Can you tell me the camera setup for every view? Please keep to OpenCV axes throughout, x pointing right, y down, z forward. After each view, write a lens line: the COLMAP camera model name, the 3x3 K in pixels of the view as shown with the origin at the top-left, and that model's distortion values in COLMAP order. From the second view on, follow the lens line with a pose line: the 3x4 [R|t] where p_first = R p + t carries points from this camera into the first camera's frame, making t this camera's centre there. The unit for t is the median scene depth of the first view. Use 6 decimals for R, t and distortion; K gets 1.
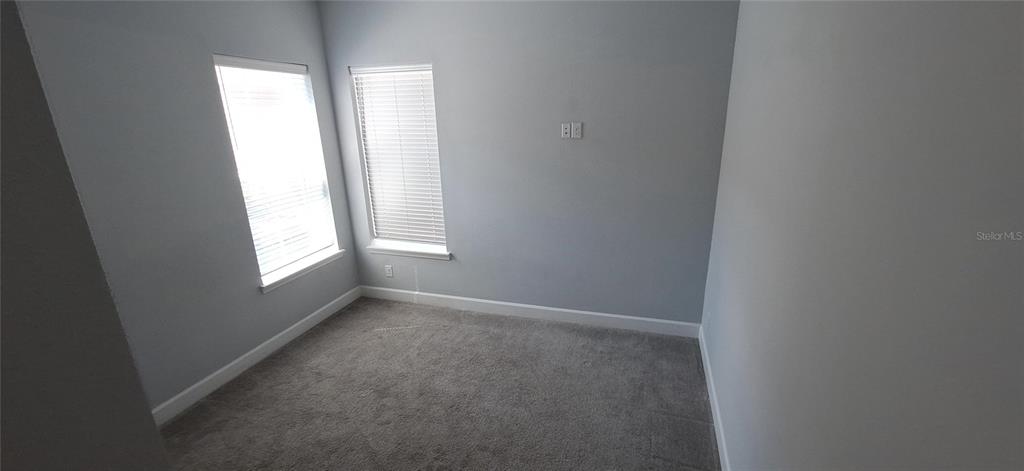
lens RADIAL K [[412.0, 0, 545.3], [0, 412.0, 234.5], [0, 0, 1]] dist [-0.003159, -0.000330]
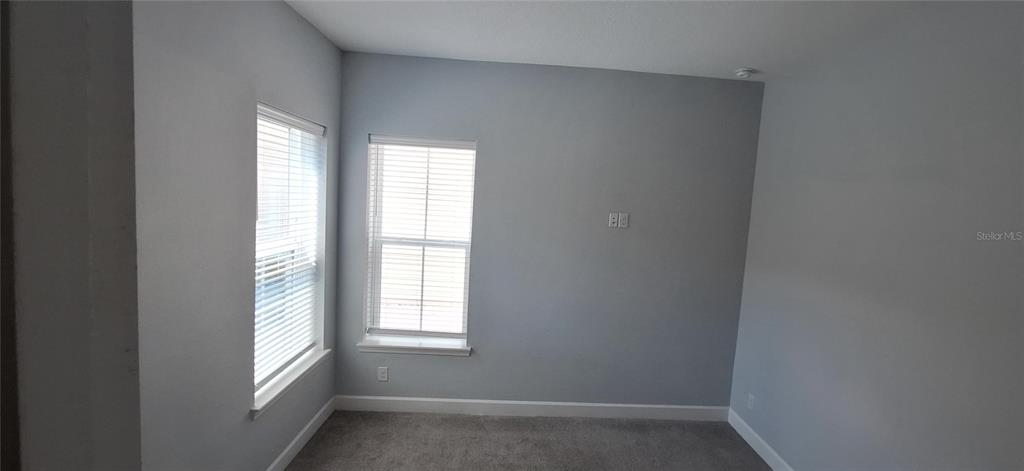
lens RADIAL K [[412.0, 0, 545.9], [0, 412.0, 238.1], [0, 0, 1]] dist [-0.003159, -0.000330]
pose [[0.942408, 0.039579, 0.332115, -0.397355], [0.021759, 0.983615, -0.178962, -0.024690], [-0.333757, 0.175881, 0.926106, 0.101021]]
